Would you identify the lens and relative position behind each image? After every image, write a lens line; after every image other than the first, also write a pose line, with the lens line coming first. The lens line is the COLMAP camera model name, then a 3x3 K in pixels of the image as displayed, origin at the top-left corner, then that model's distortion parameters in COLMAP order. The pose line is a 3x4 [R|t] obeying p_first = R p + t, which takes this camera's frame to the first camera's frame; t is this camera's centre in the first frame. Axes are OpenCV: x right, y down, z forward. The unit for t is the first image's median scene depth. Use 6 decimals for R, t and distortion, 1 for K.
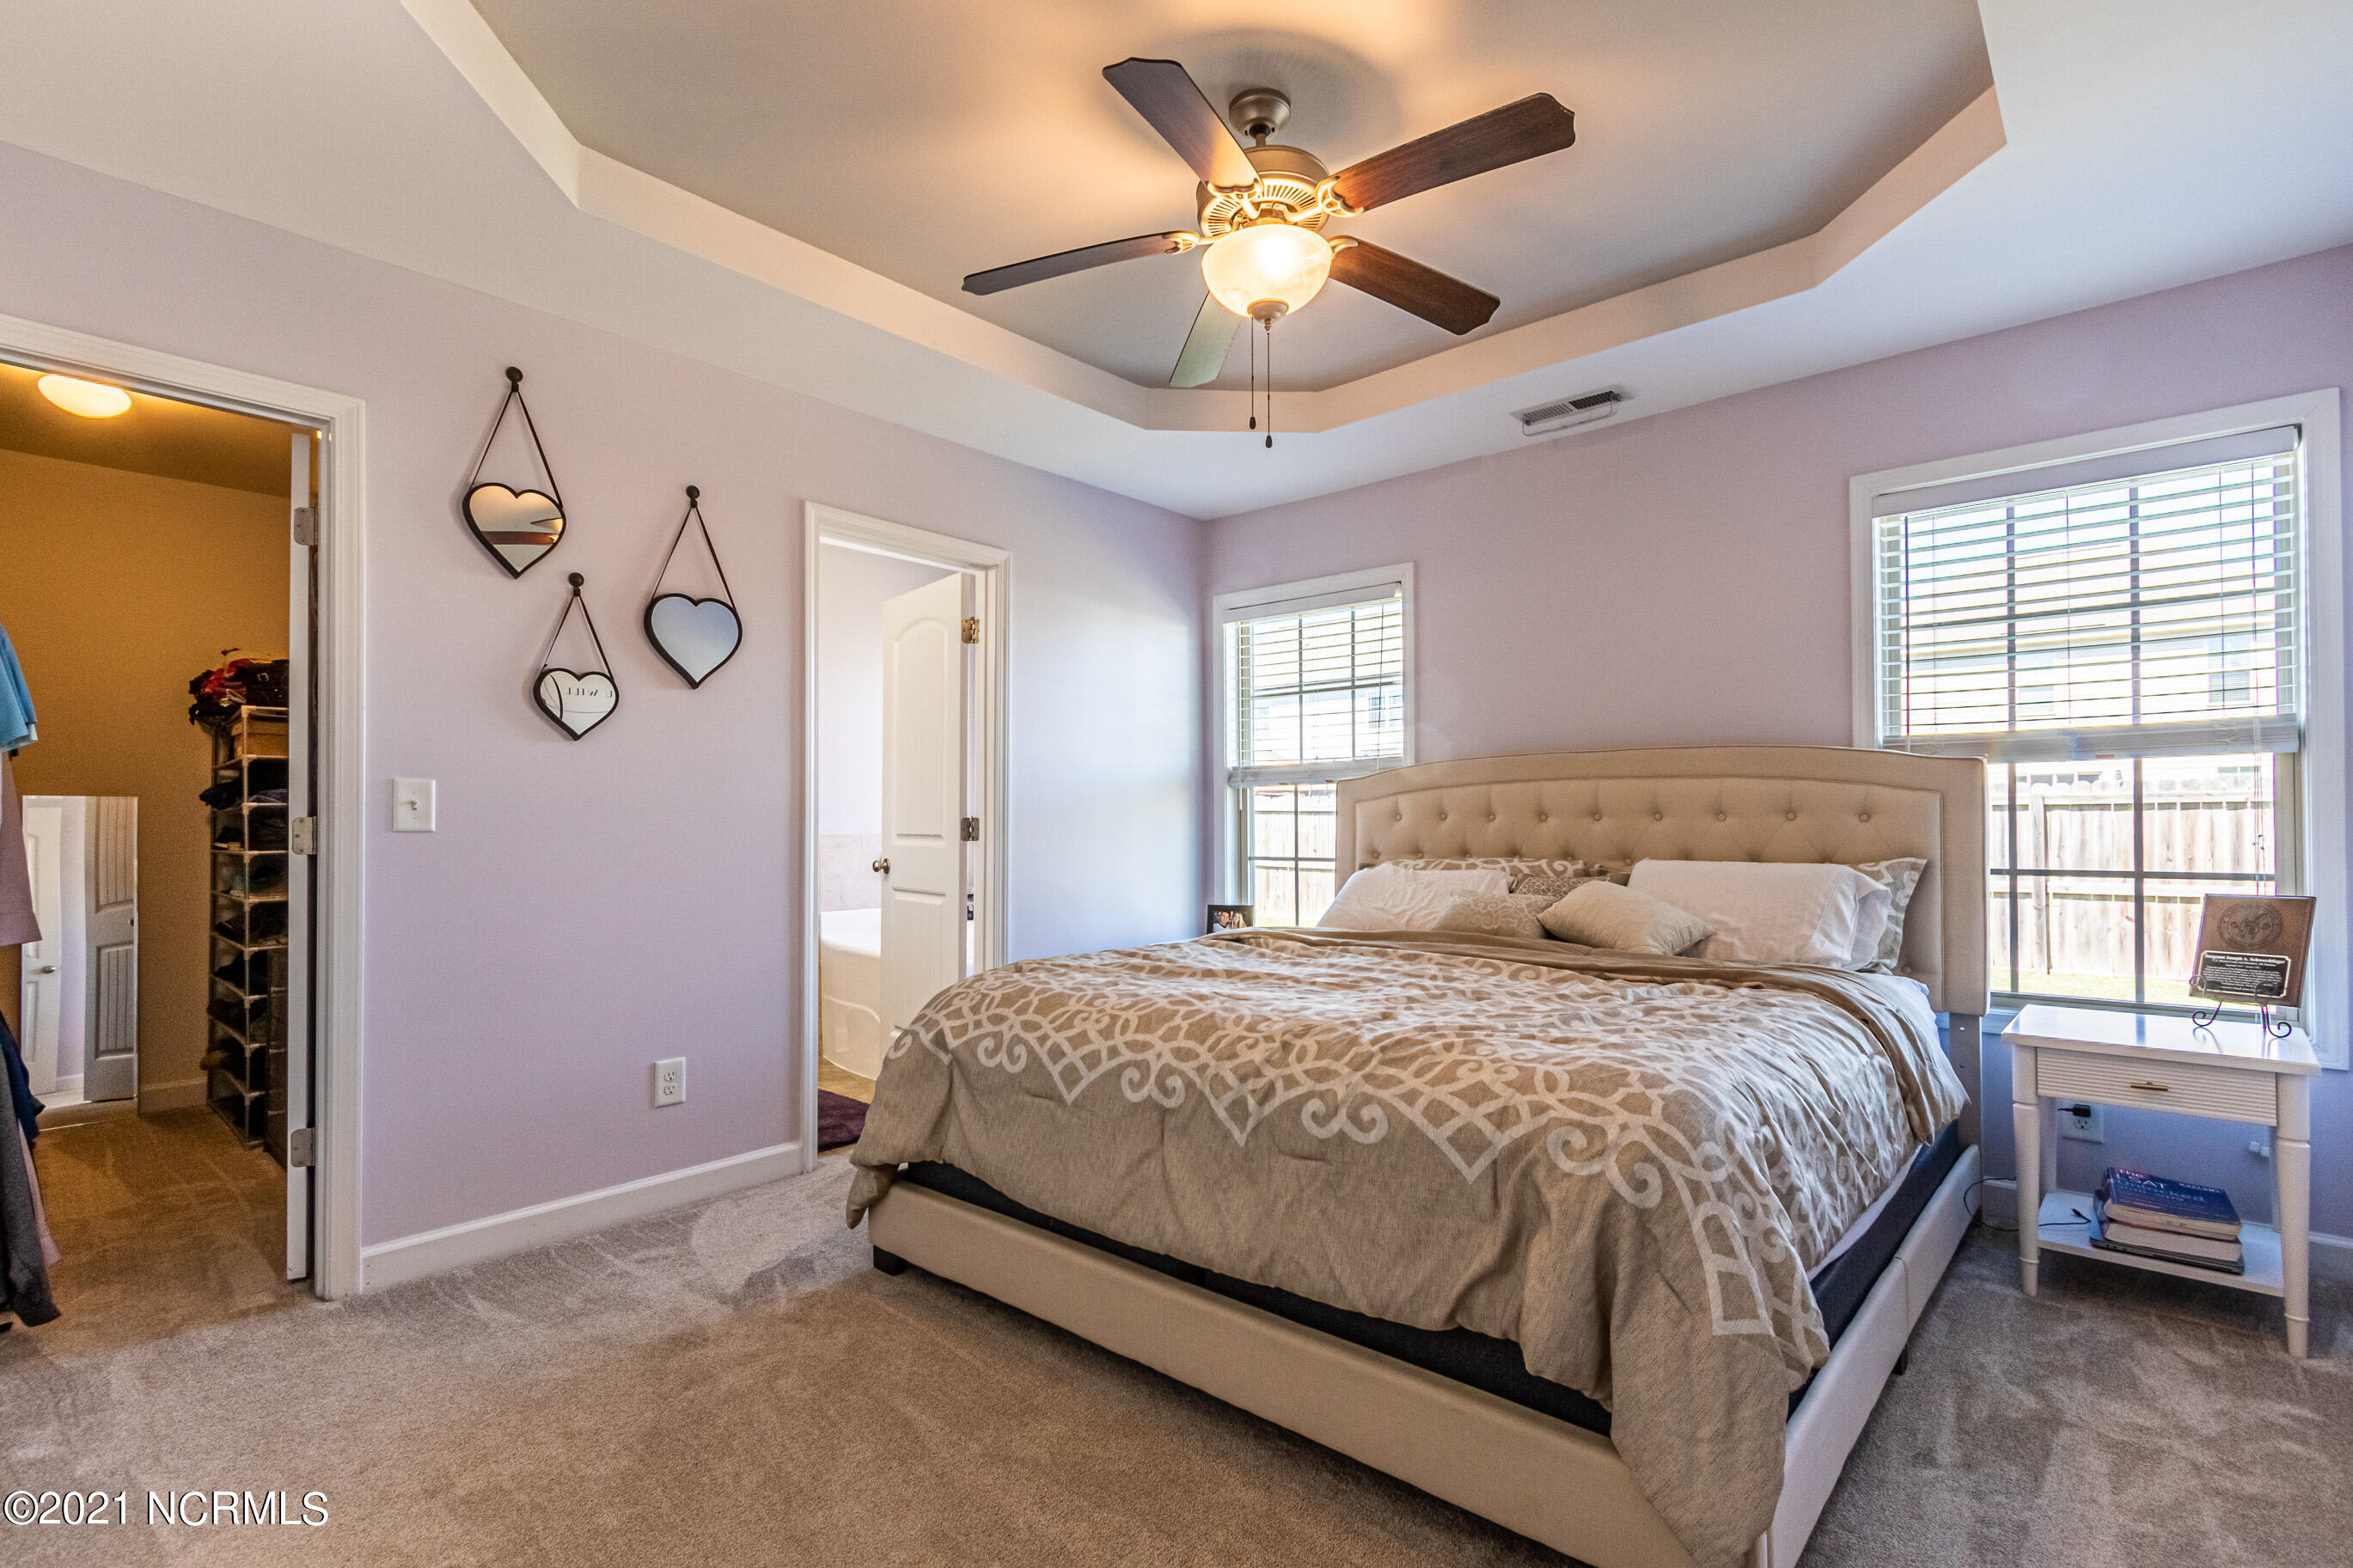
lens RADIAL K [[1108.0, 0, 1176.5], [0, 1108.0, 784.0], [0, 0, 1]] dist [0.004289, -0.000453]
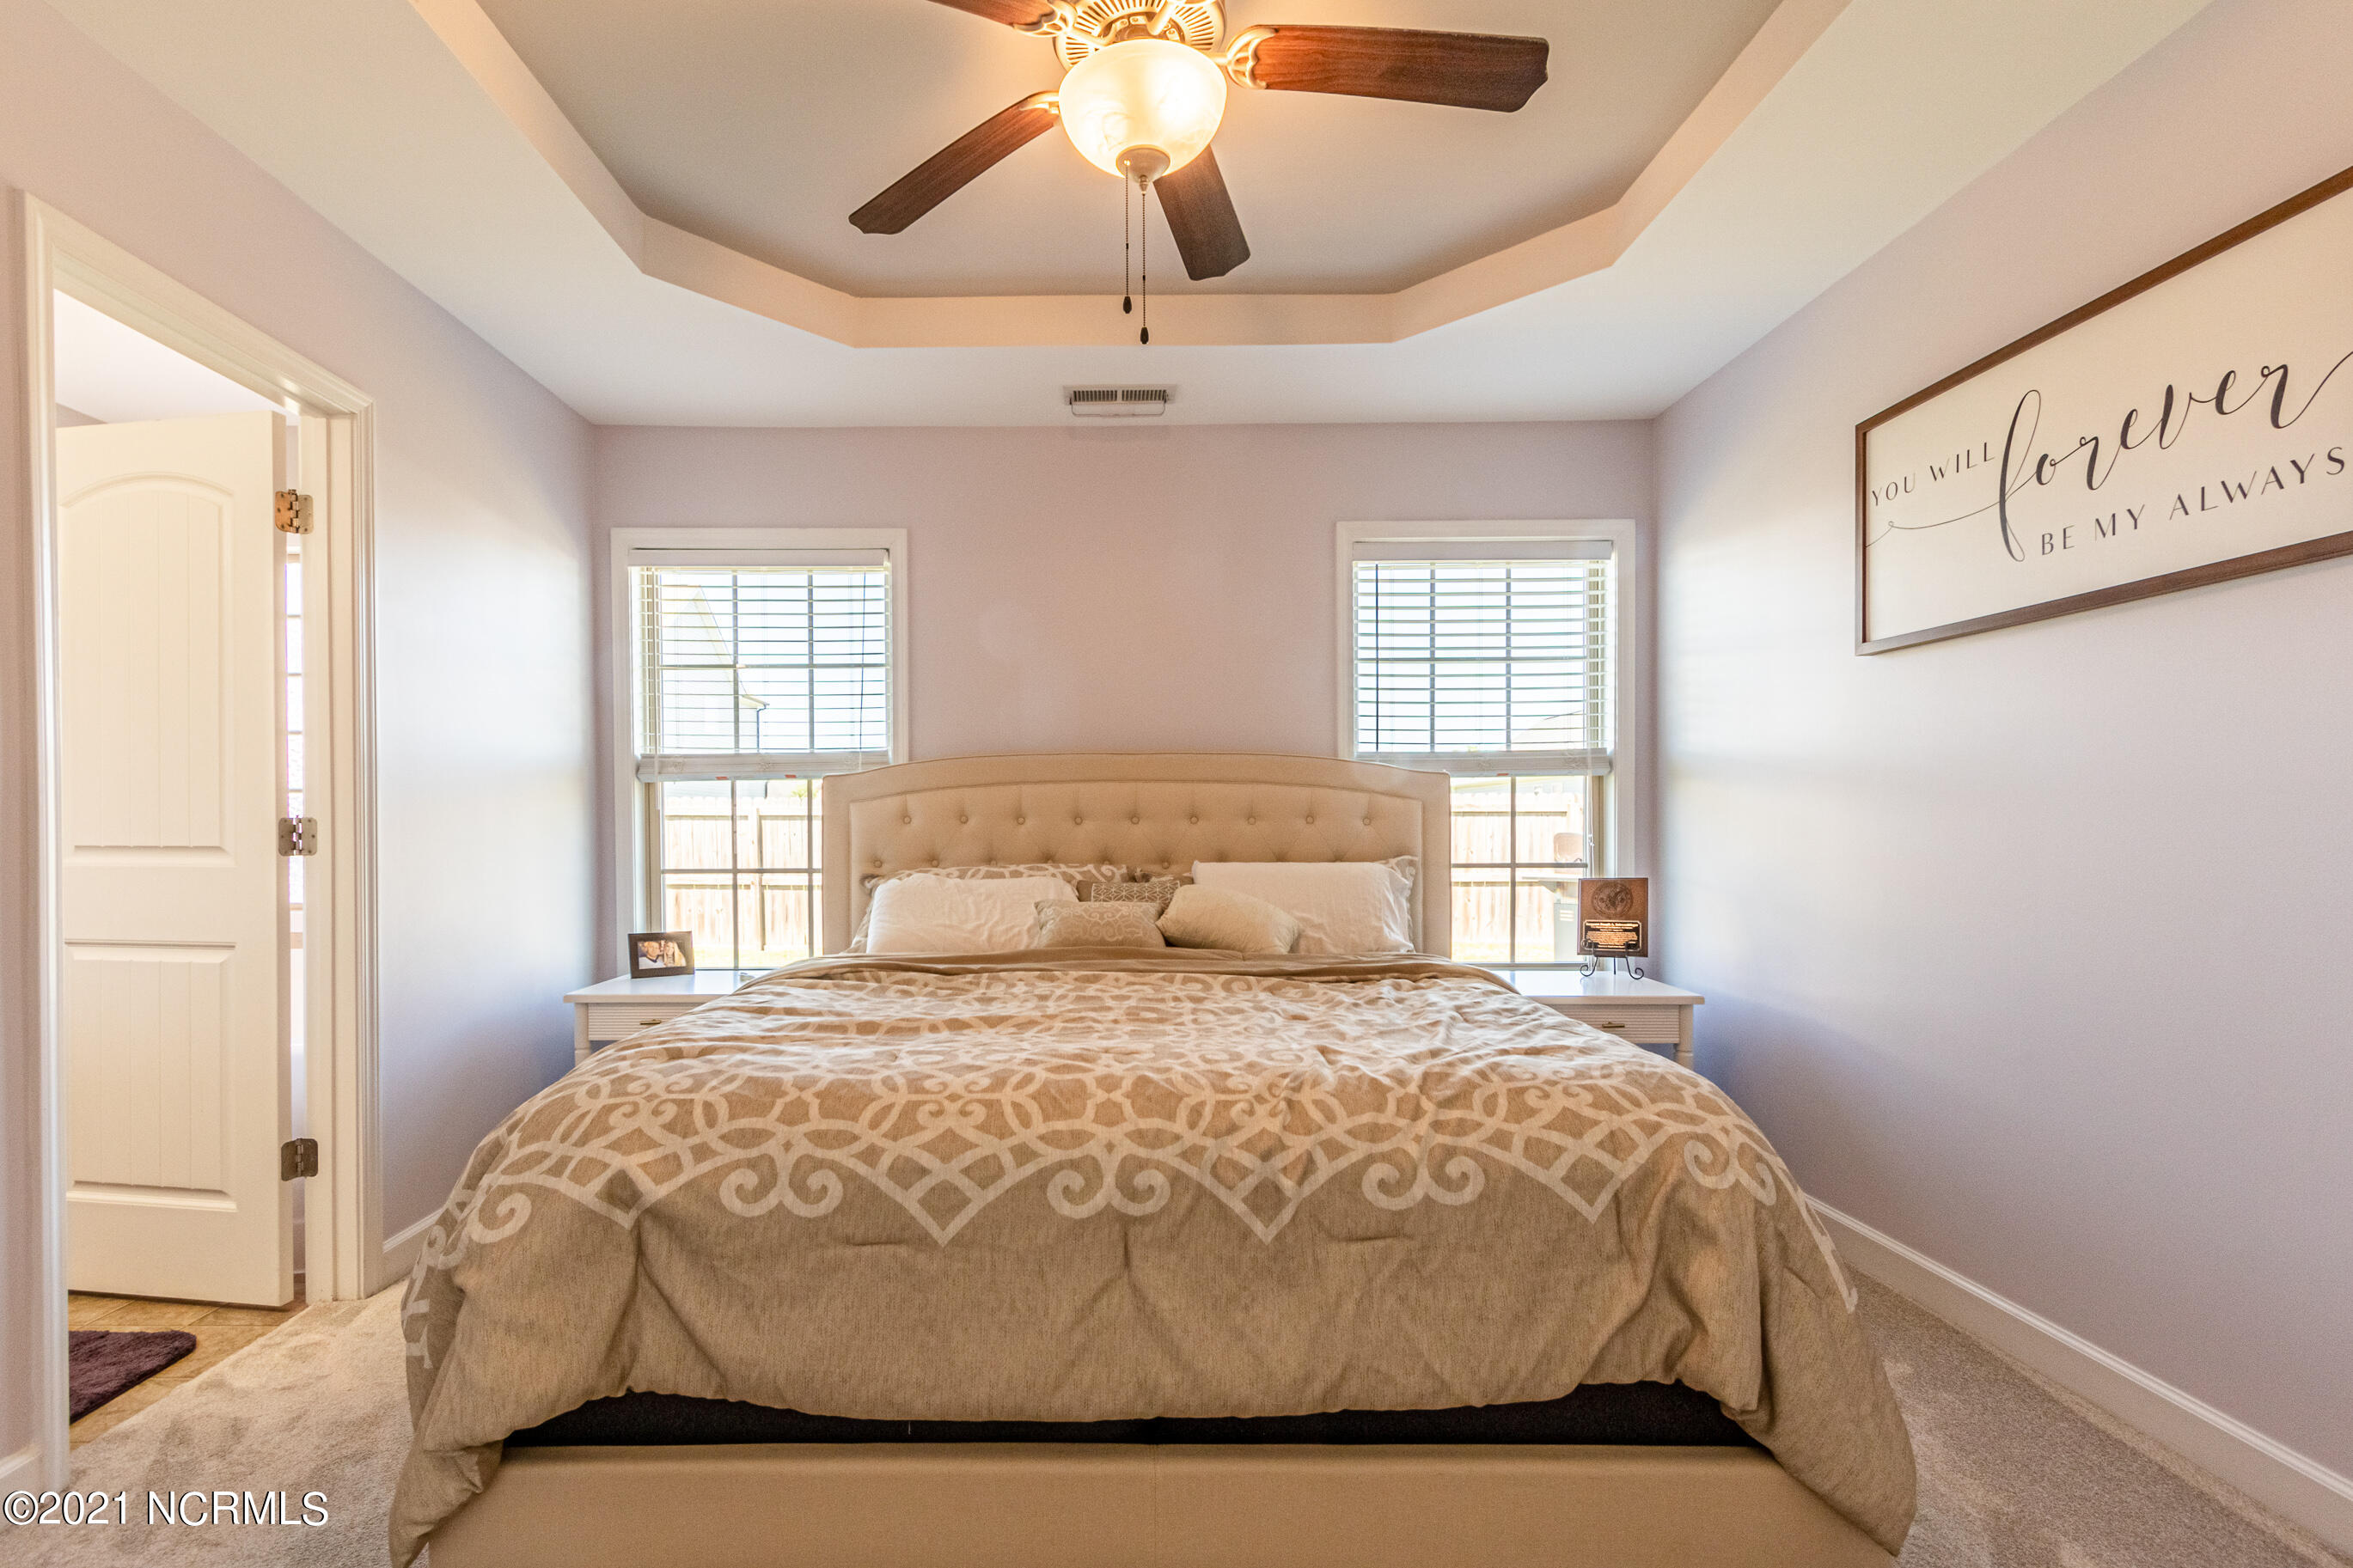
lens RADIAL K [[1108.1, 0, 1175.4], [0, 1108.1, 819.4], [0, 0, 1]] dist [0.012903, -0.006314]
pose [[0.749638, 0.004330, 0.661833, -0.385212], [-0.022526, 0.999566, 0.018974, 0.014494], [-0.661464, -0.029132, 0.749411, 0.363272]]
